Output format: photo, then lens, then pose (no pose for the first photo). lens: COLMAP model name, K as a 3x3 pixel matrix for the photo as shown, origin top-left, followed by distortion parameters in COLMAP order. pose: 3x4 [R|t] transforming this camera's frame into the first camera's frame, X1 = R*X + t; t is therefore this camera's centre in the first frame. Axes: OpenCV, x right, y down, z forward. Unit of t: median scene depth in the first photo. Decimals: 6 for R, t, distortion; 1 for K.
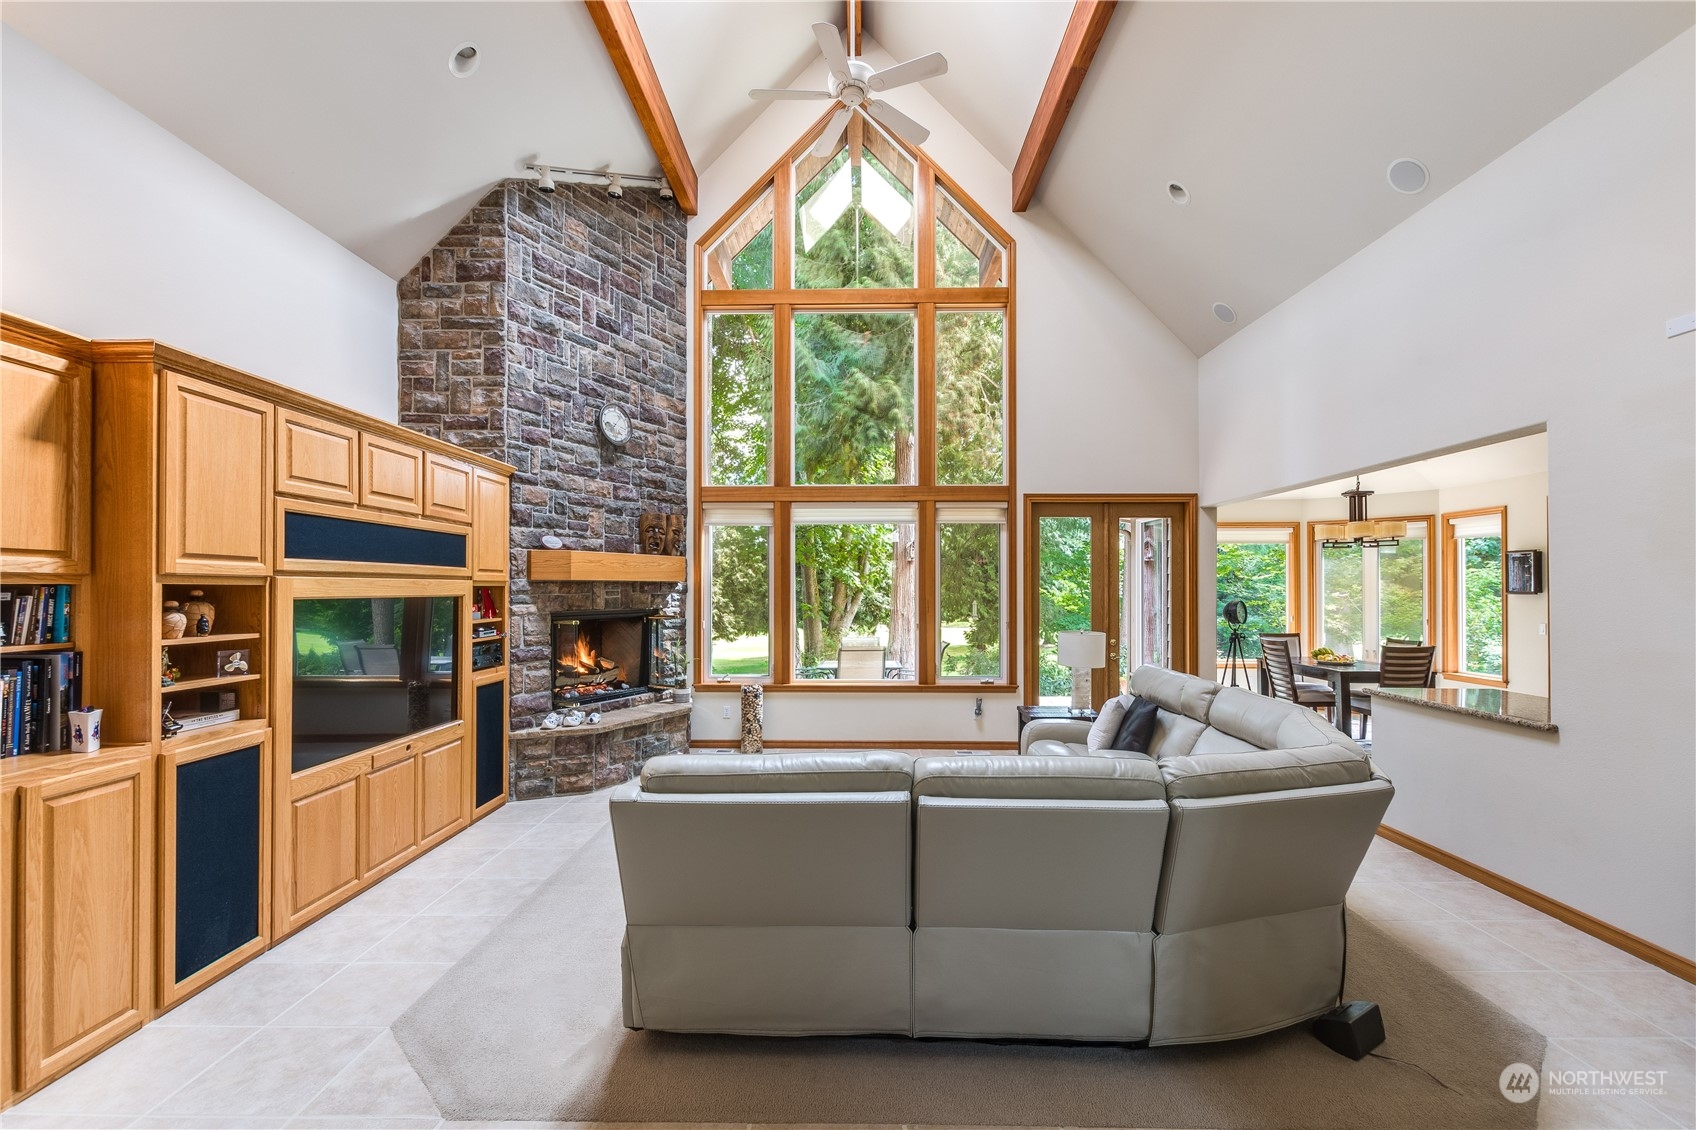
lens RADIAL K [[737.8, 0, 860.5], [0, 737.8, 566.8], [0, 0, 1]] dist [-0.005162, -0.000398]
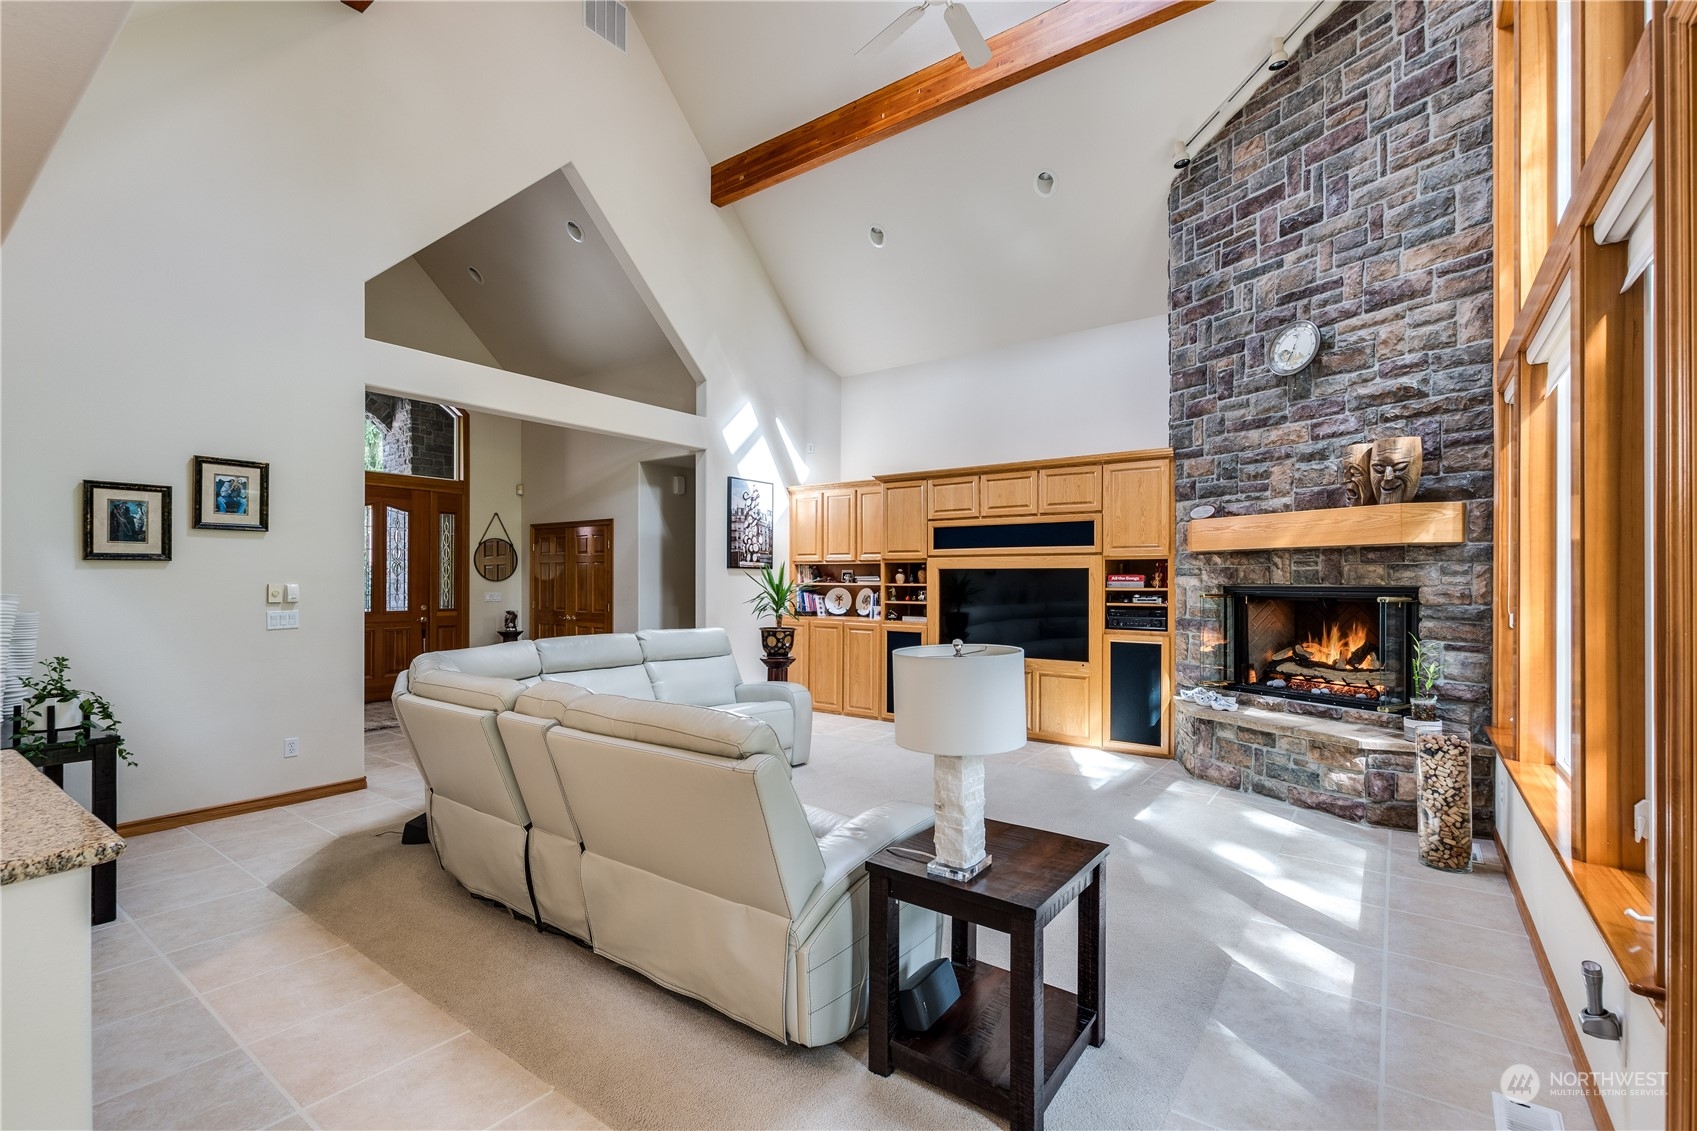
lens RADIAL K [[738.3, 0, 848.7], [0, 738.3, 575.9], [0, 0, 1]] dist [-0.005162, -0.000398]
pose [[-0.588828, -0.015754, -0.808105, 0.668887], [0.013488, 0.999479, -0.029313, 0.075740], [0.808146, -0.028160, -0.588309, 1.248998]]
